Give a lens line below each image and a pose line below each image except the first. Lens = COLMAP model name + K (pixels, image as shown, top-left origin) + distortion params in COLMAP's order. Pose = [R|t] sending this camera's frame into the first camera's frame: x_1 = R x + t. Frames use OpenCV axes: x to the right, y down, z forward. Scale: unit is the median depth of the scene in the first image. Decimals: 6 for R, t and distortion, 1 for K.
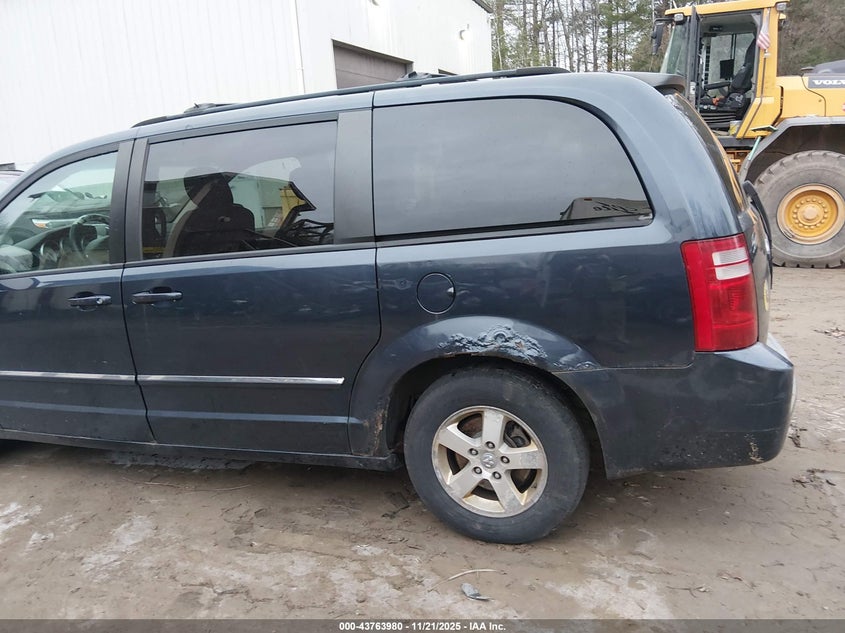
lens RADIAL K [[610.8, 0, 420.0], [0, 610.8, 297.6], [0, 0, 1]] dist [0.086631, -0.148452]
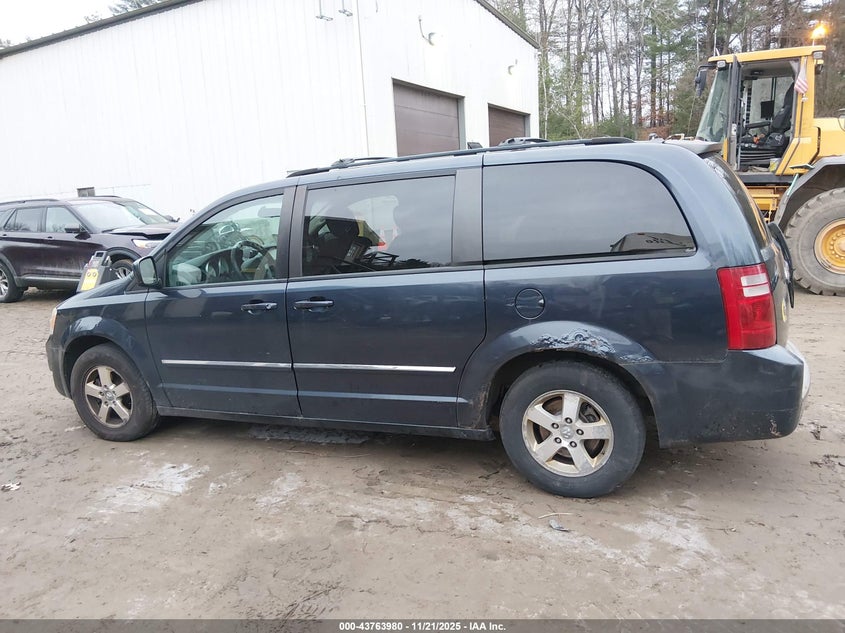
lens RADIAL K [[610.8, 0, 420.0], [0, 610.8, 297.6], [0, 0, 1]] dist [0.086631, -0.148452]
pose [[0.998001, 0.018329, -0.060487, -0.117223], [-0.020666, 0.999055, -0.038239, 0.031385], [0.059729, 0.039413, 0.997436, -0.313466]]
